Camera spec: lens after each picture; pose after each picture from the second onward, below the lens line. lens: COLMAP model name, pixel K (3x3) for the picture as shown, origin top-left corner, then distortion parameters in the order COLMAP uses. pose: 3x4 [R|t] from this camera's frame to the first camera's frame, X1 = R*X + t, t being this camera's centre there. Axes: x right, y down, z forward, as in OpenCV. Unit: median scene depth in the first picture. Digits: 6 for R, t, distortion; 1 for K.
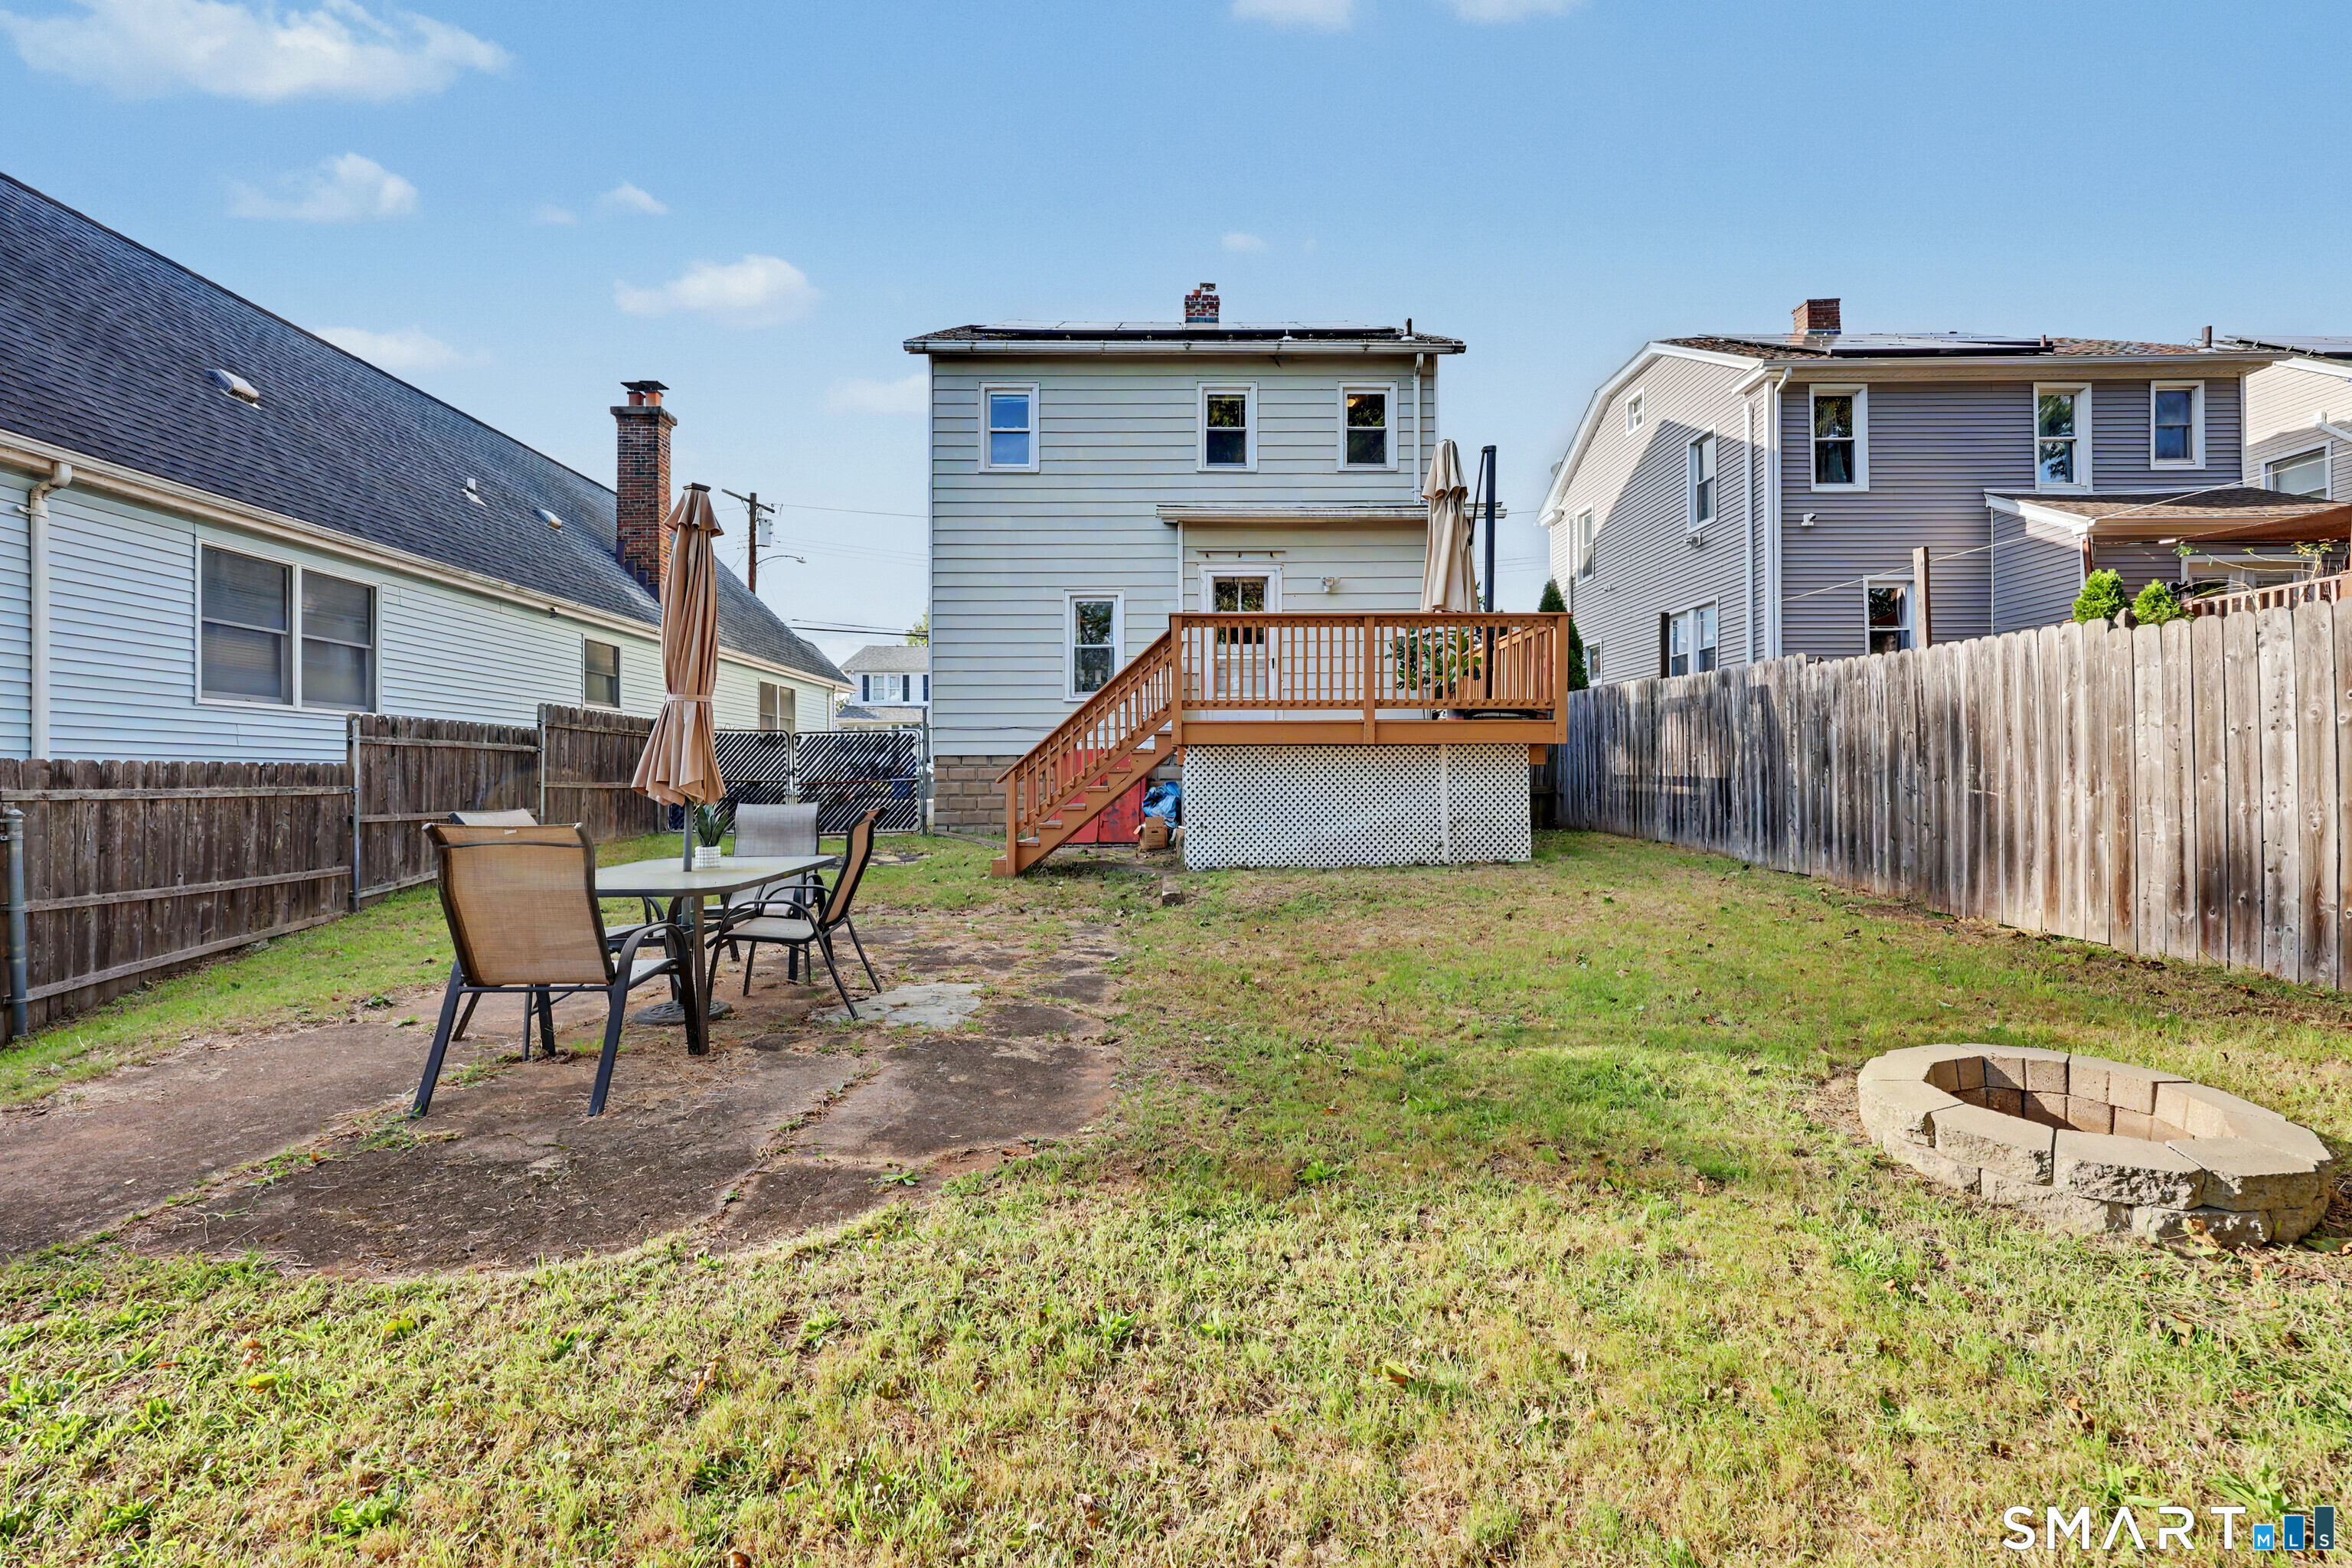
lens RADIAL K [[955.7, 0, 1190.0], [0, 955.7, 774.5], [0, 0, 1]] dist [-0.000997, 0.000027]
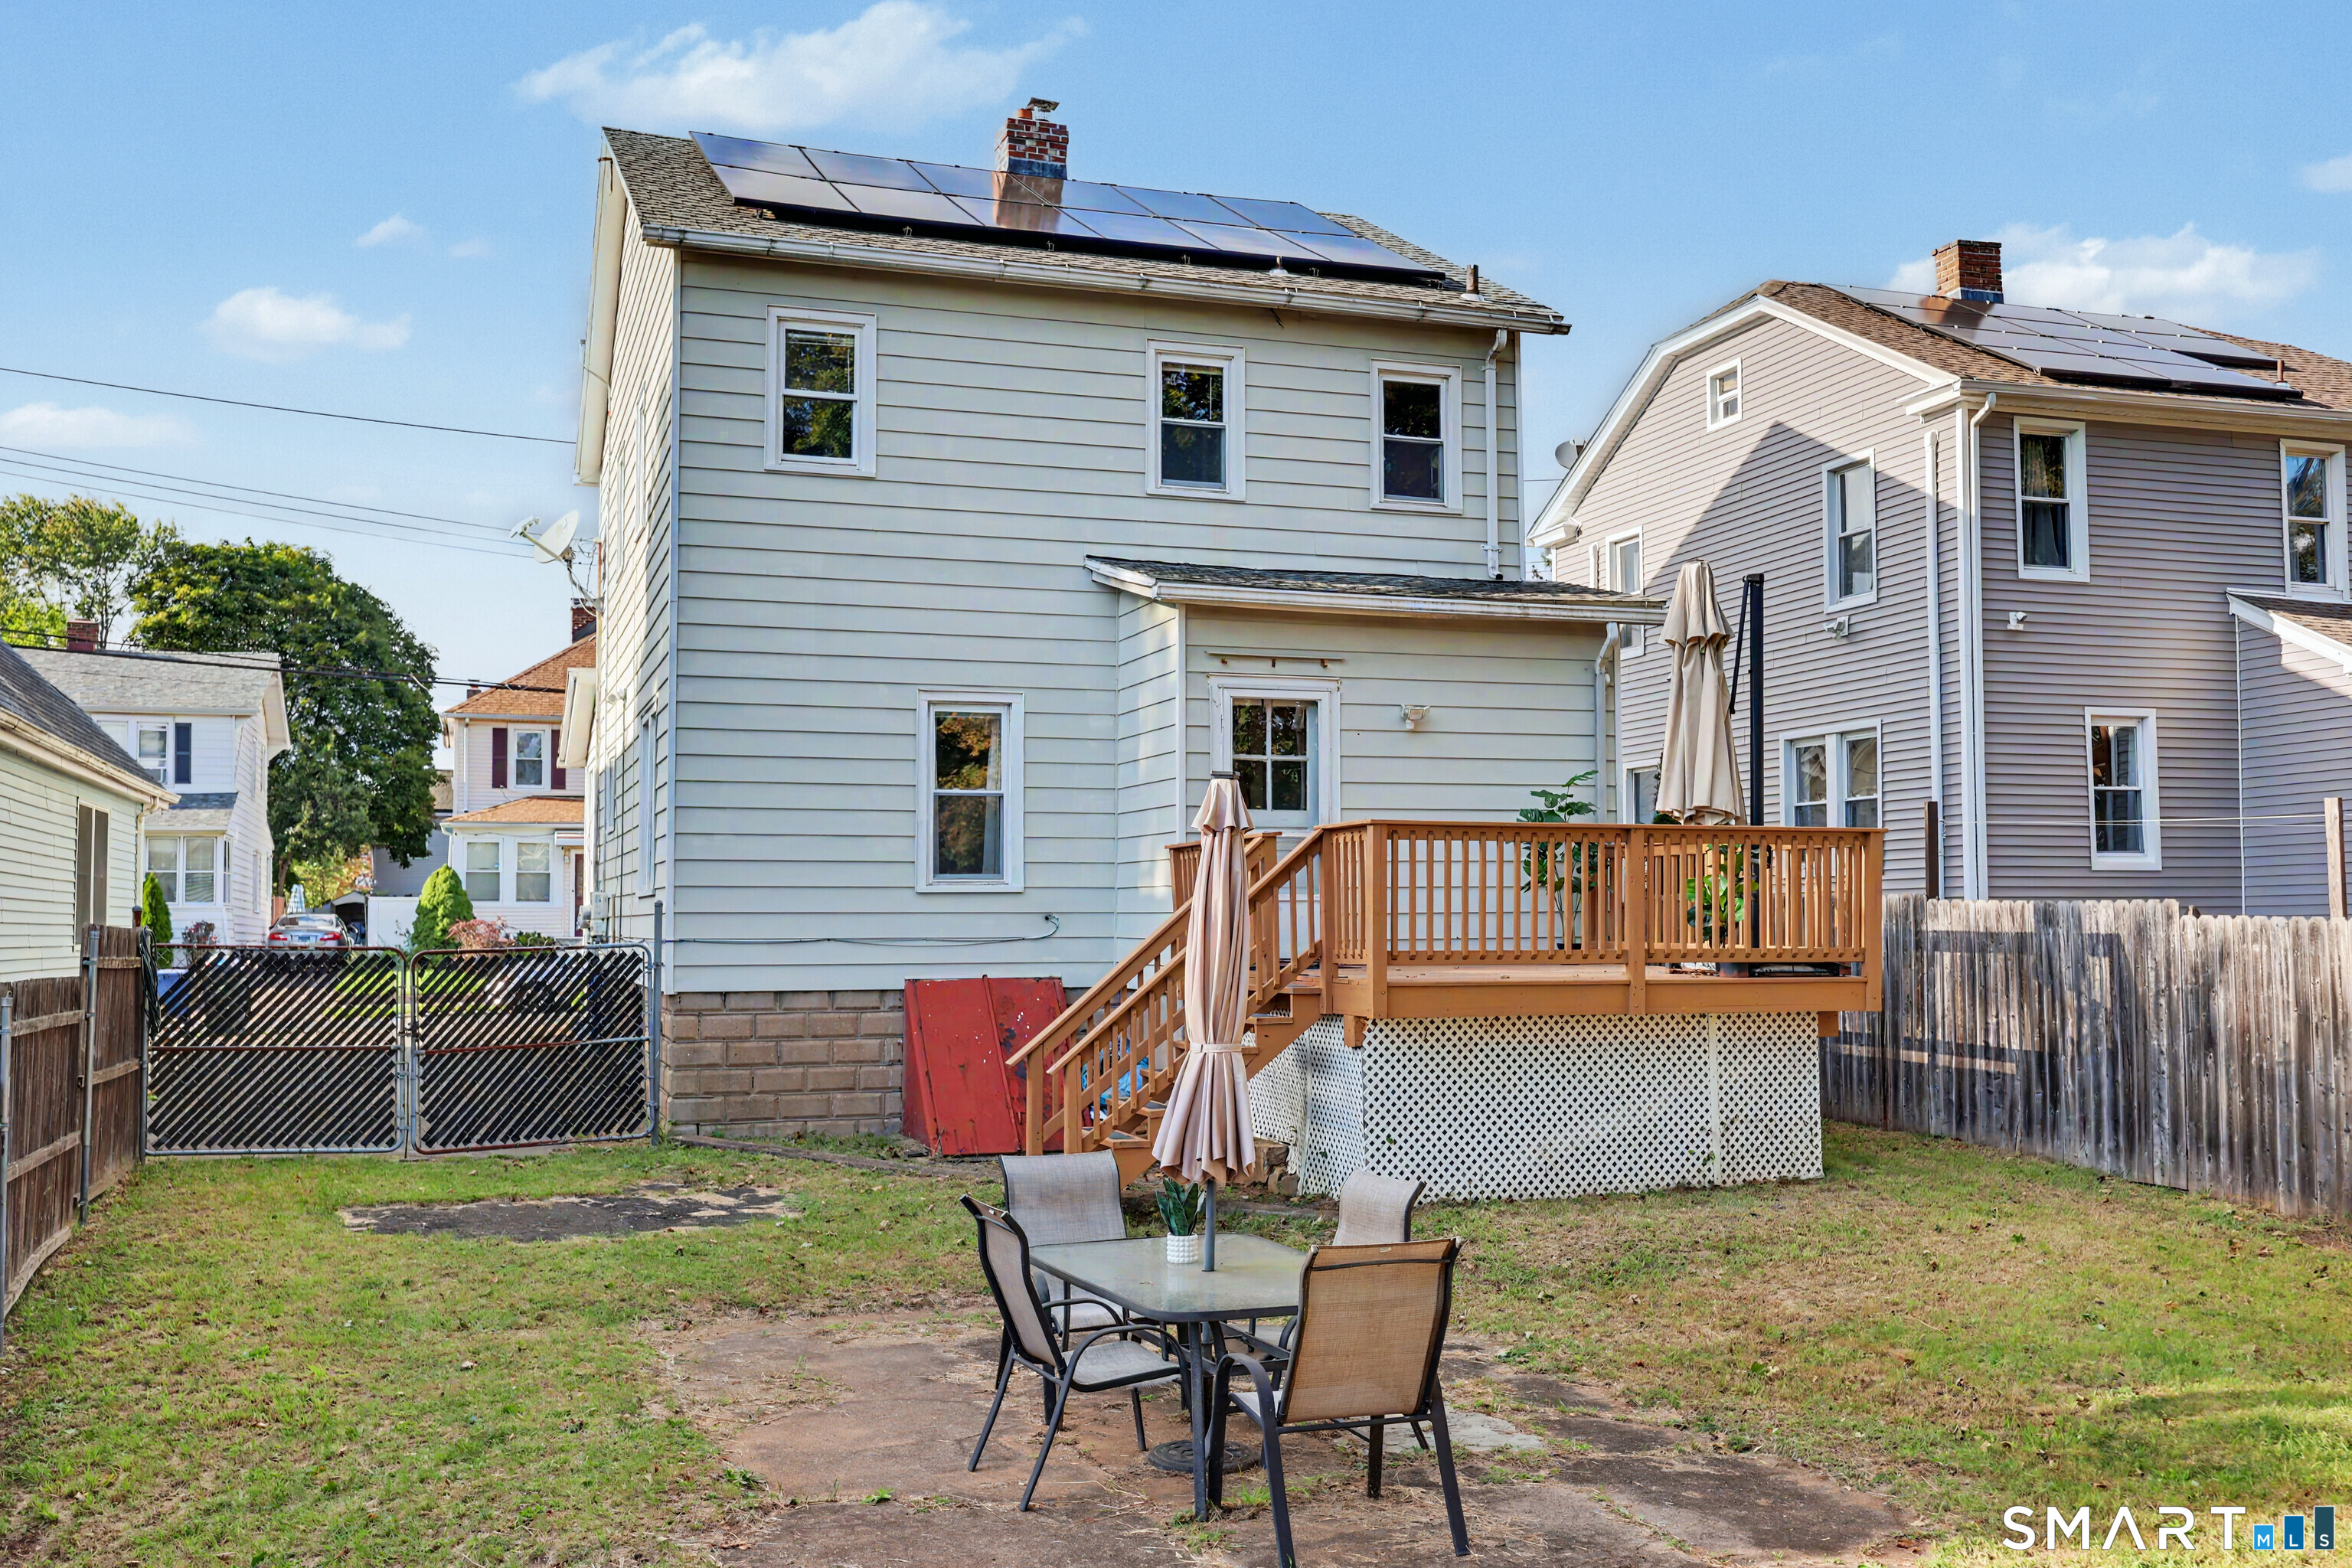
lens RADIAL K [[2136.6, 0, 1175.1], [0, 2136.6, 829.5], [0, 0, 1]] dist [-0.003746, -0.011309]
pose [[0.950117, 0.016829, 0.311439, -0.421339], [-0.003816, 0.999096, -0.042344, -0.068626], [-0.311870, 0.039044, 0.949322, -0.246142]]
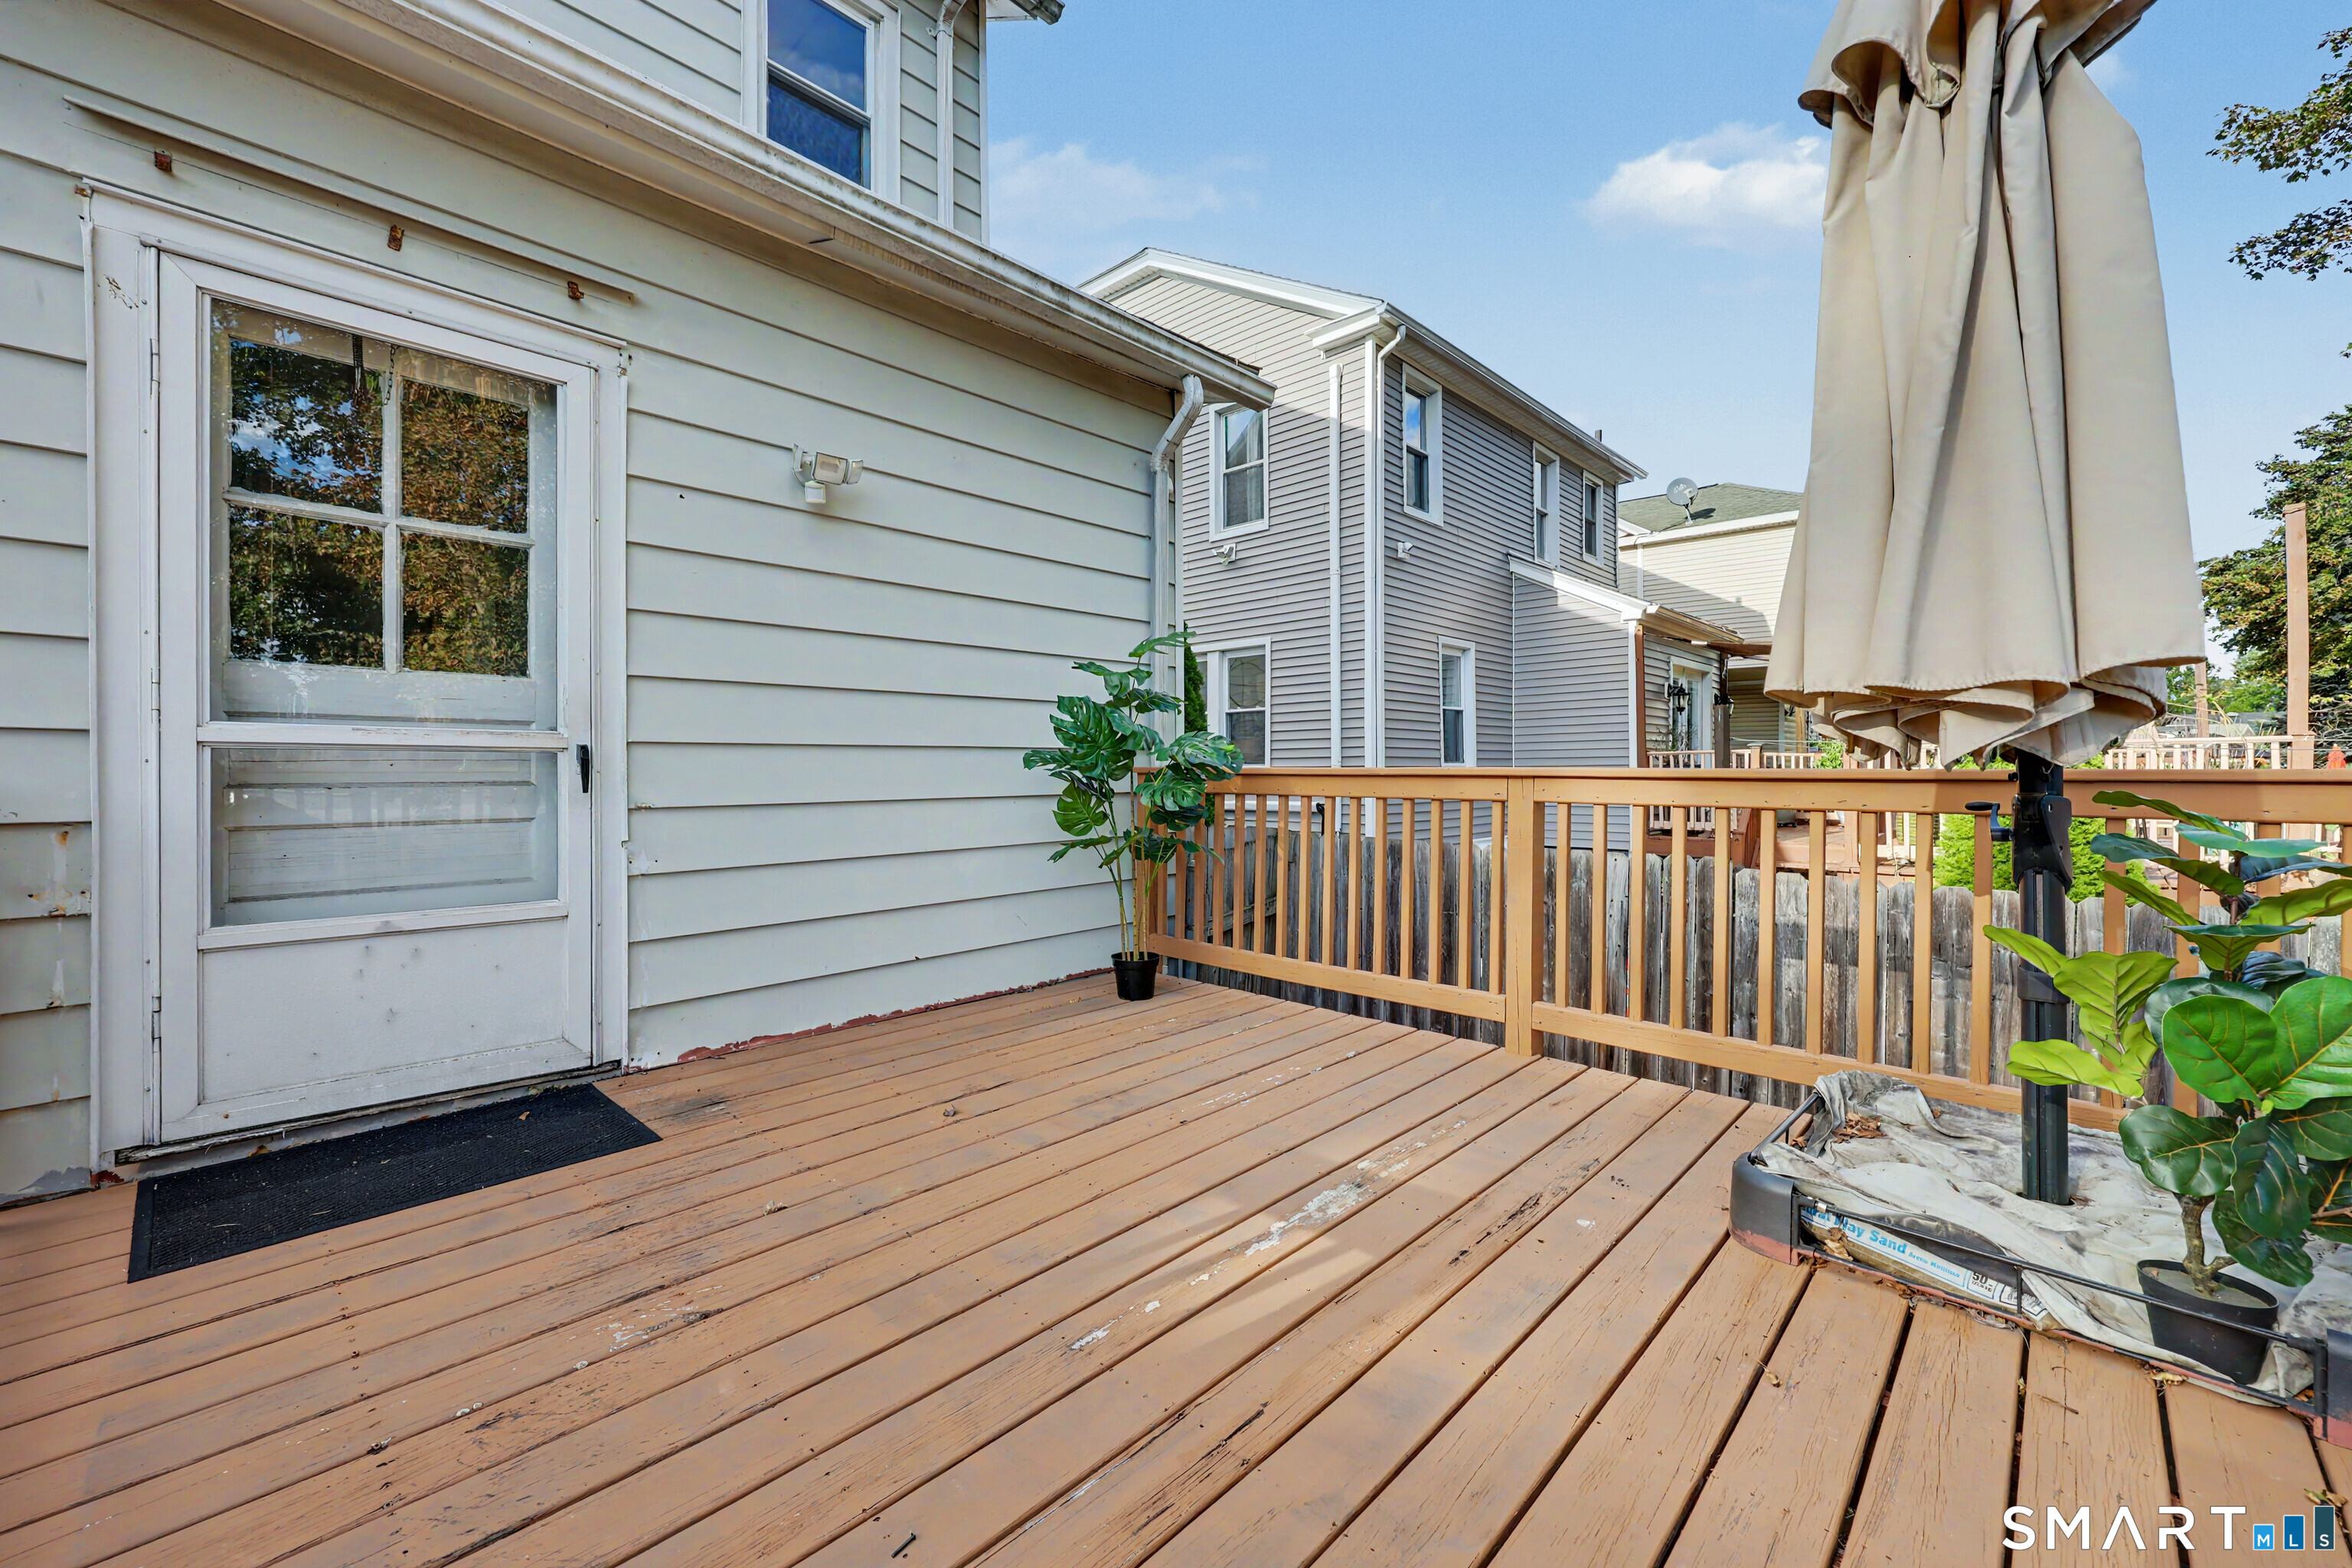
lens RADIAL K [[942.7, 0, 1181.6], [0, 942.7, 777.4], [0, 0, 1]] dist [-0.002926, -0.000482]
pose [[0.691204, -0.000234, 0.722659, 0.023273], [-0.006278, 0.999960, 0.006328, -0.116812], [-0.722632, -0.008911, 0.691175, 0.739073]]
